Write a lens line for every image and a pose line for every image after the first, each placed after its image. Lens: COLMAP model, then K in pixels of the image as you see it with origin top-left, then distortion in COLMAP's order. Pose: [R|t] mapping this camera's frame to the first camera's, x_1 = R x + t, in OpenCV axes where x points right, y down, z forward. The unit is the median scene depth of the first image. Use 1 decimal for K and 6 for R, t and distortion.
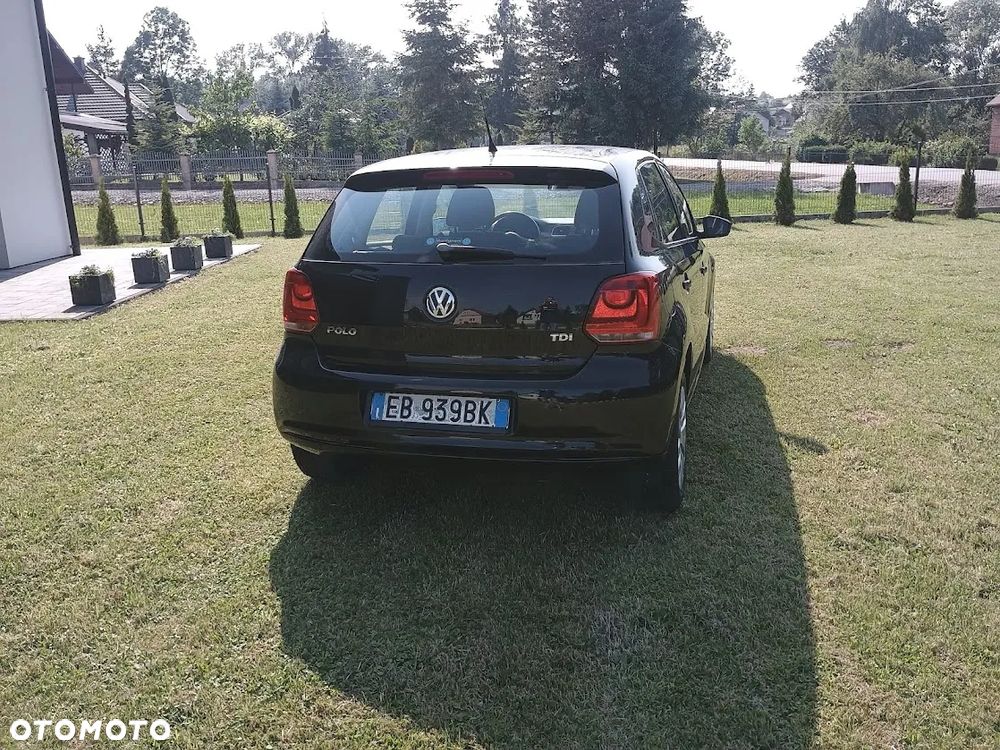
lens RADIAL K [[868.0, 0, 497.7], [0, 868.0, 380.6], [0, 0, 1]] dist [0.063023, -0.081973]
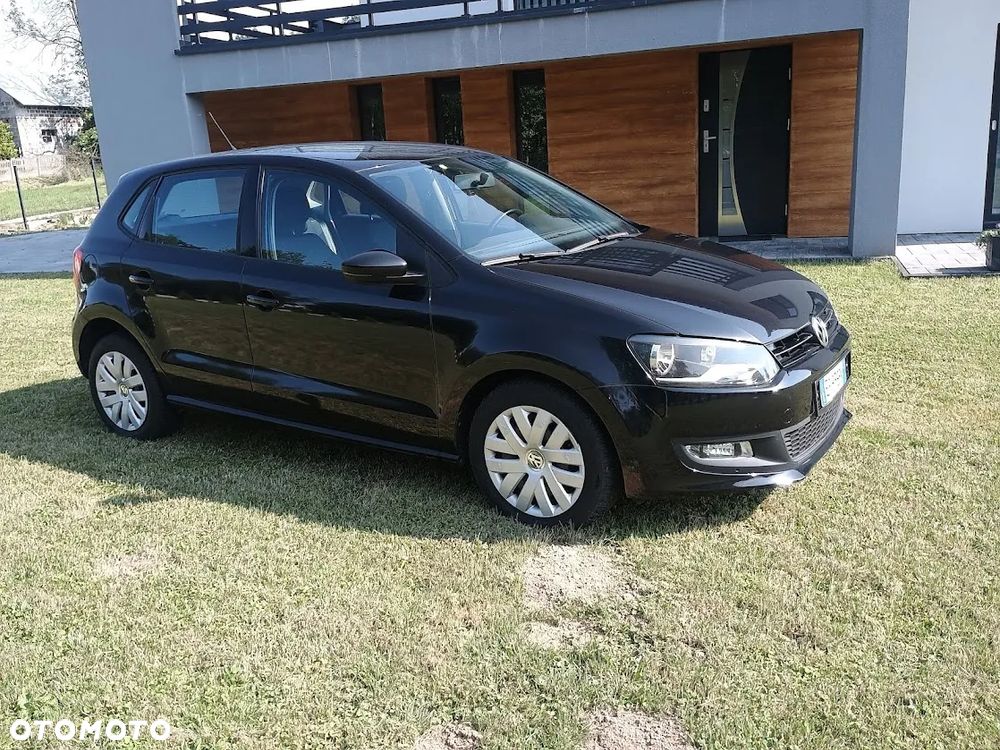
lens RADIAL K [[868.0, 0, 490.4], [0, 868.0, 378.8], [0, 0, 1]] dist [0.063023, -0.081973]
pose [[-0.304364, 0.294420, -0.905914, 0.250483], [-0.169881, 0.919011, 0.355752, -0.104021], [0.937285, 0.262175, -0.229697, 0.374751]]
